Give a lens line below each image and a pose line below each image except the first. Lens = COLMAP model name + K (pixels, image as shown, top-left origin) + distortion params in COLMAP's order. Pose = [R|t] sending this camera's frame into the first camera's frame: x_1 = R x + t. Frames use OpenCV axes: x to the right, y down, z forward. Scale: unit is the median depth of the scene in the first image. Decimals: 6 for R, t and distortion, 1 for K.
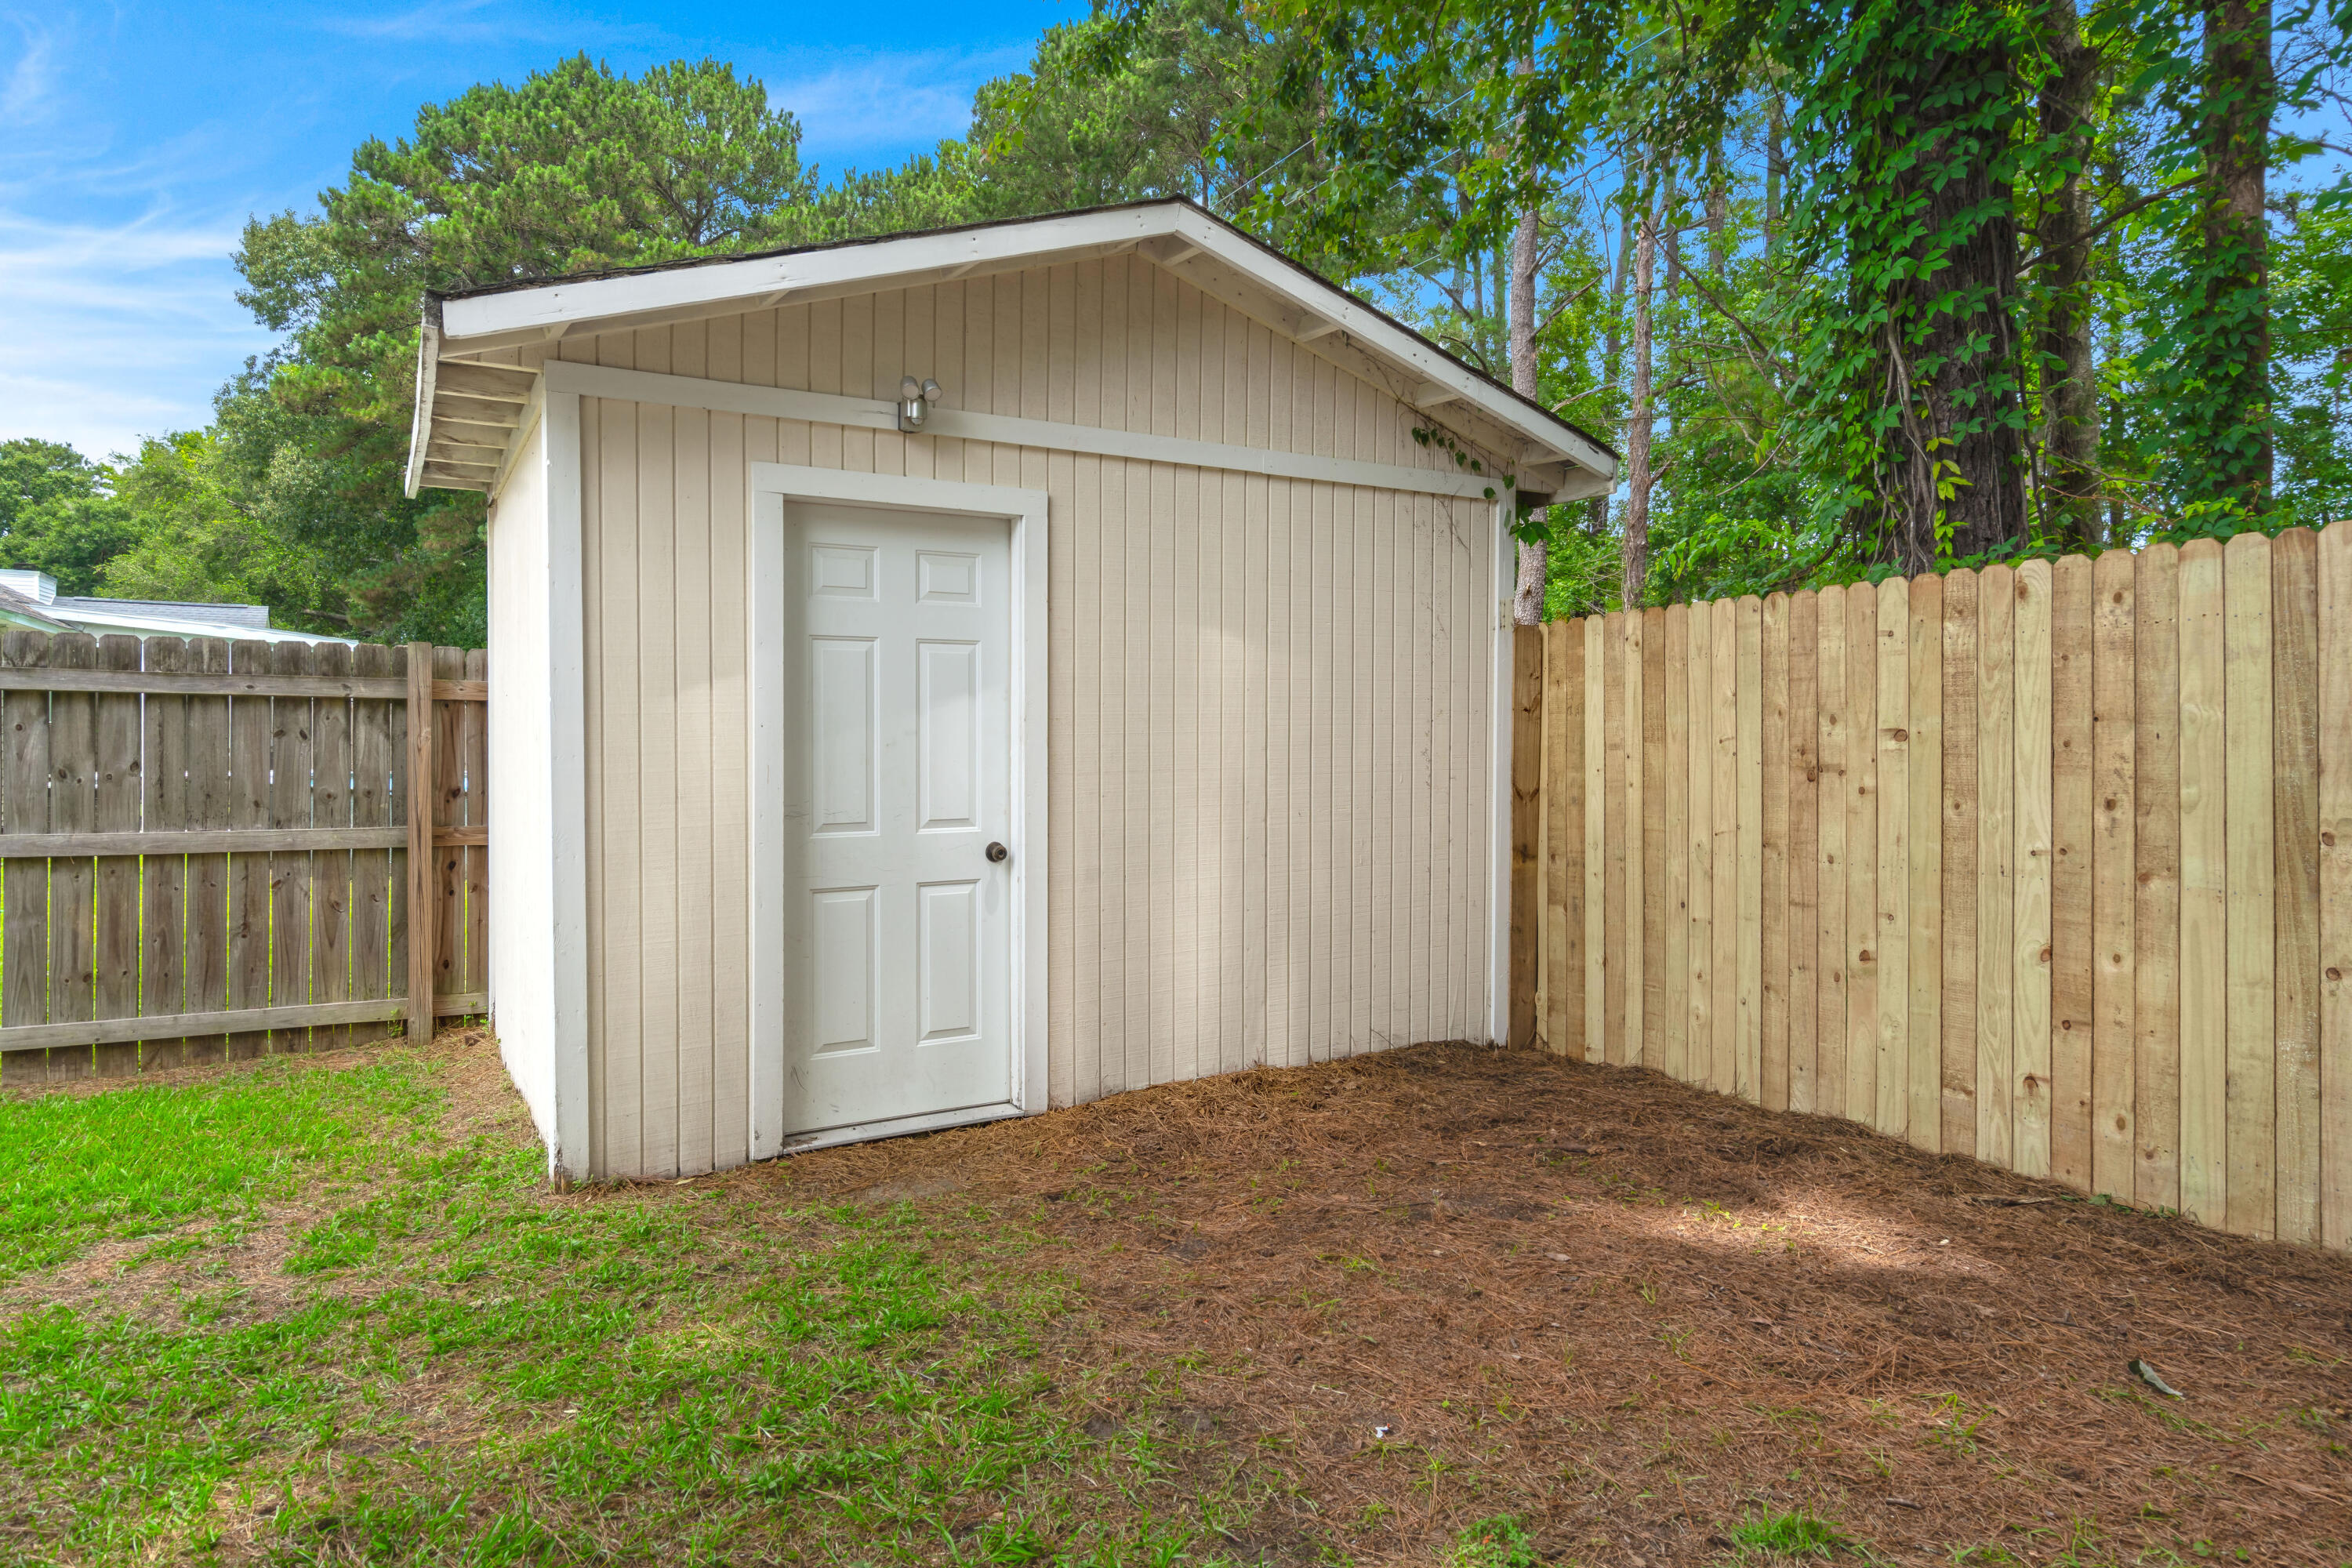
lens RADIAL K [[1414.6, 0, 1172.2], [0, 1414.6, 746.2], [0, 0, 1]] dist [-0.001999, -0.000340]
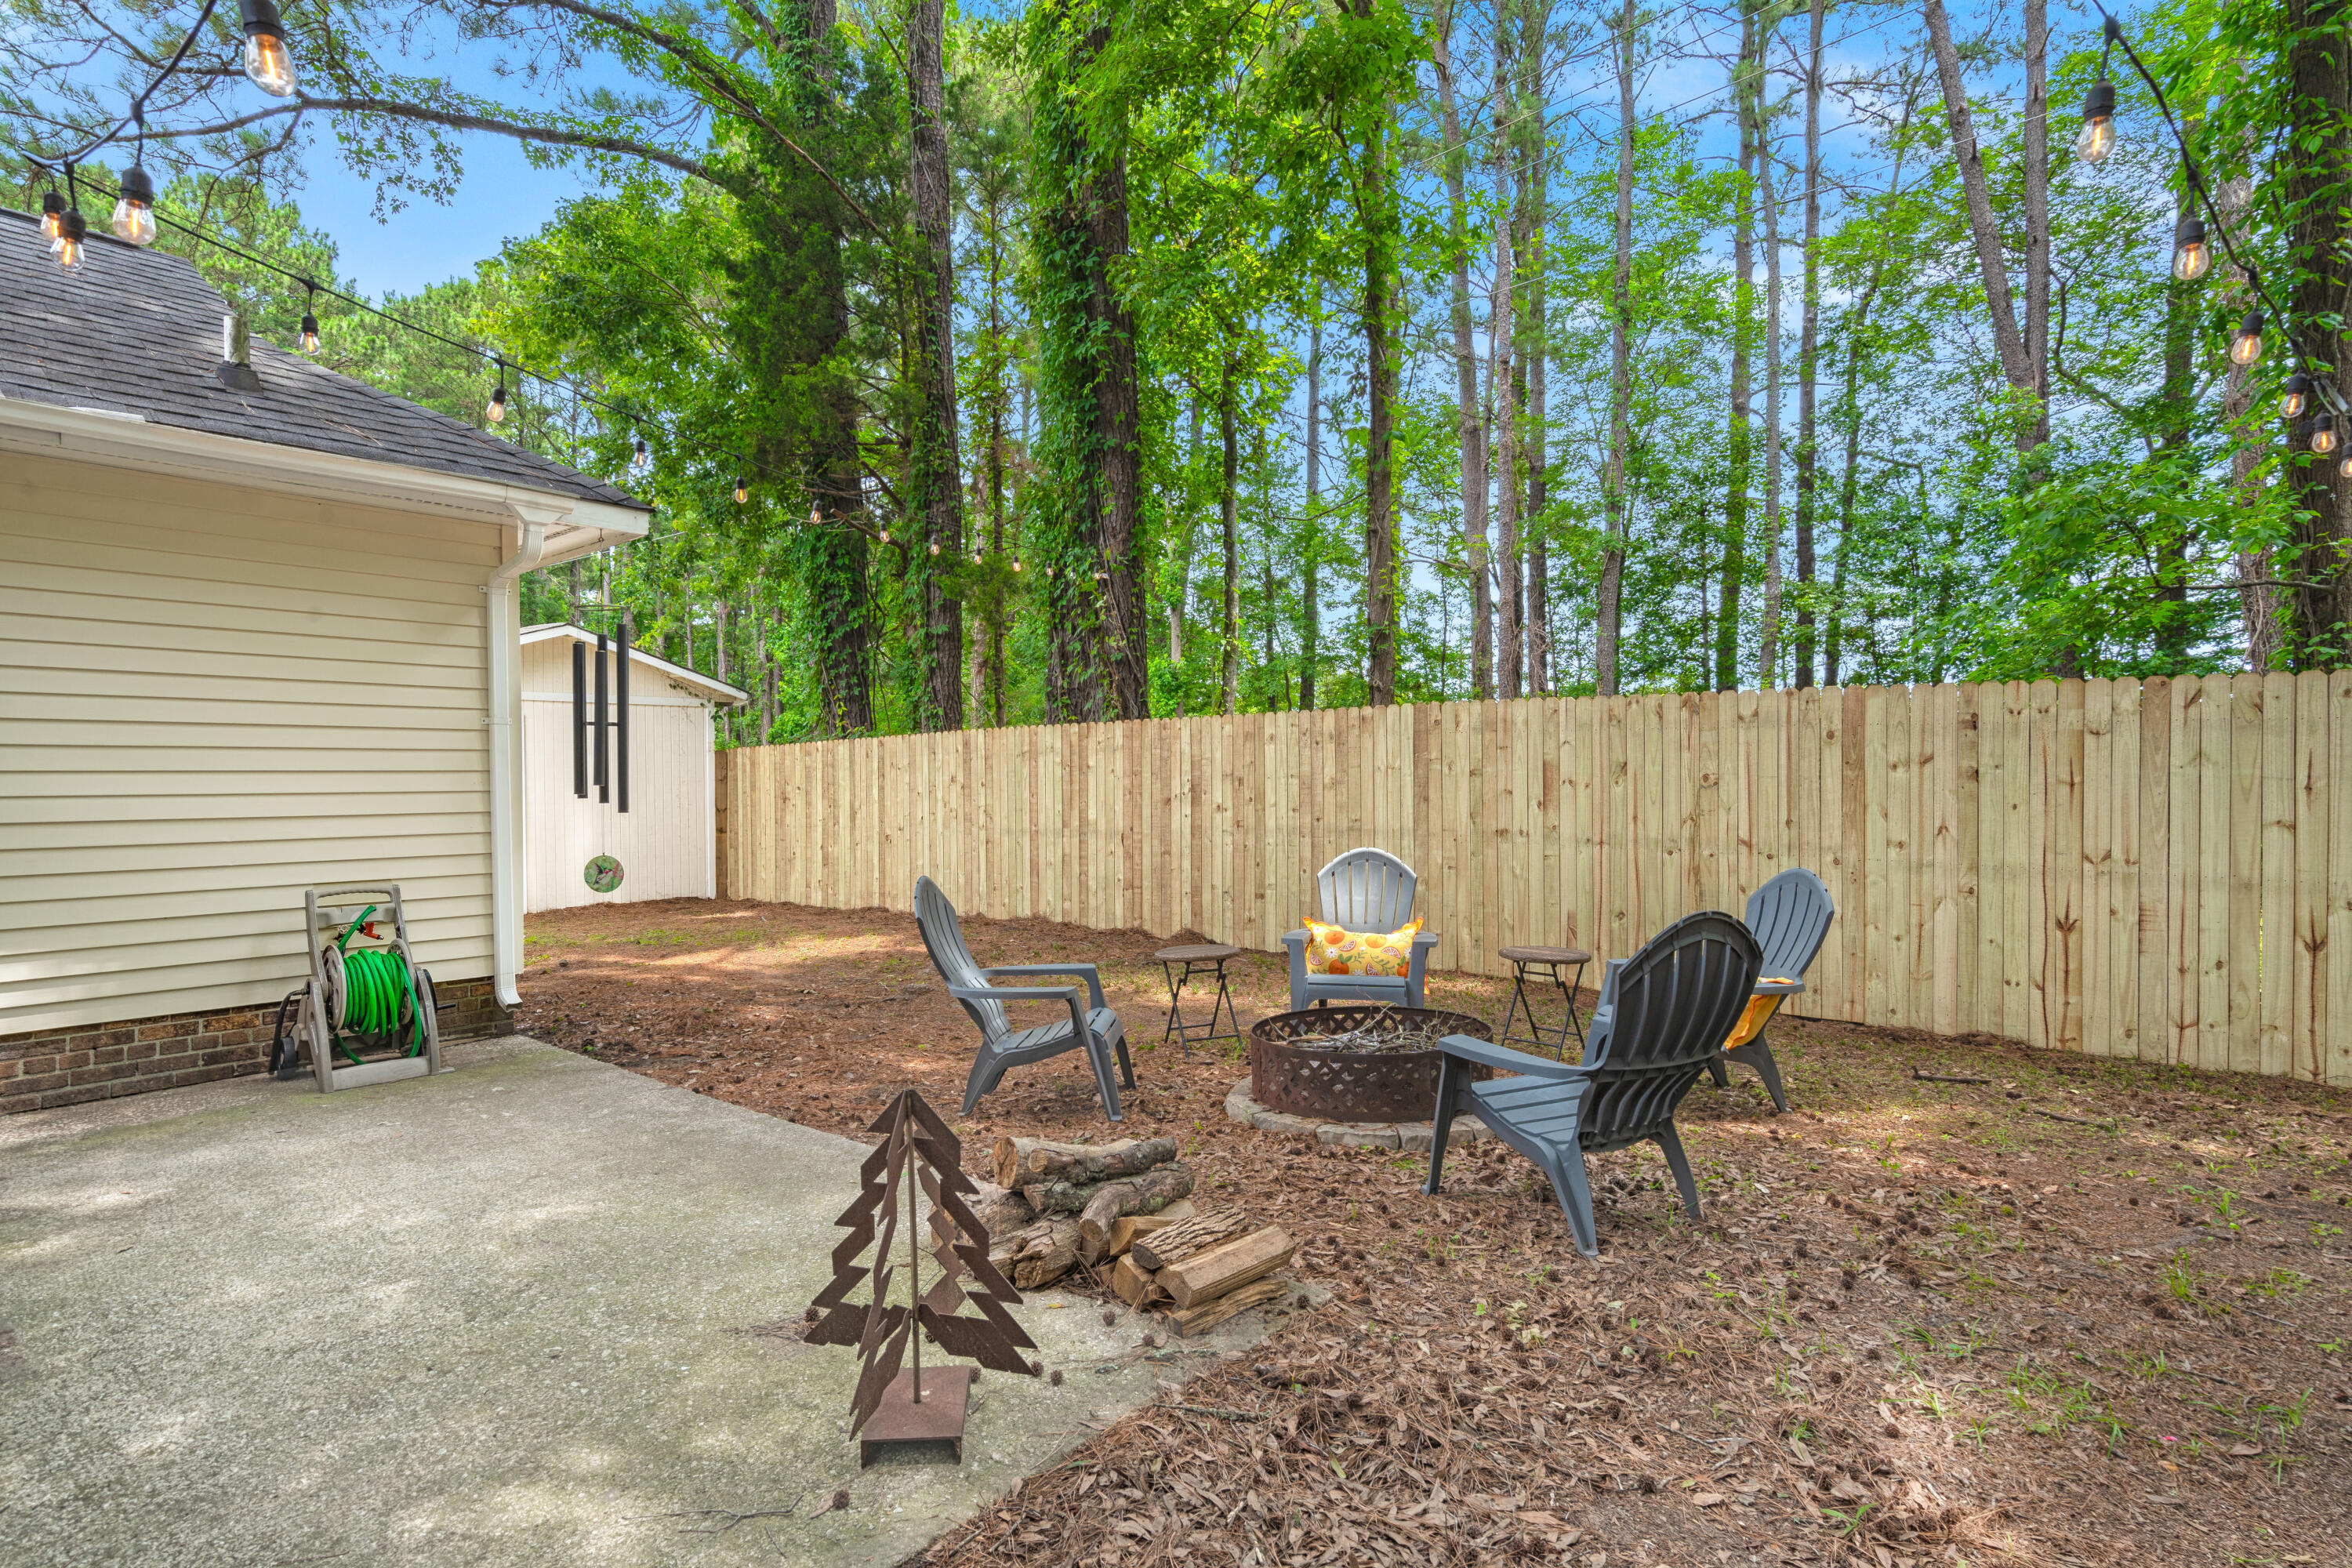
lens RADIAL K [[1152.7, 0, 1176.0], [0, 1152.7, 784.0], [0, 0, 1]] dist [-0.000851, -0.000377]
pose [[0.929878, -0.012386, 0.367659, 0.036795], [0.012035, 0.999922, 0.003248, -0.001987], [-0.367671, 0.001405, 0.929955, -0.217610]]
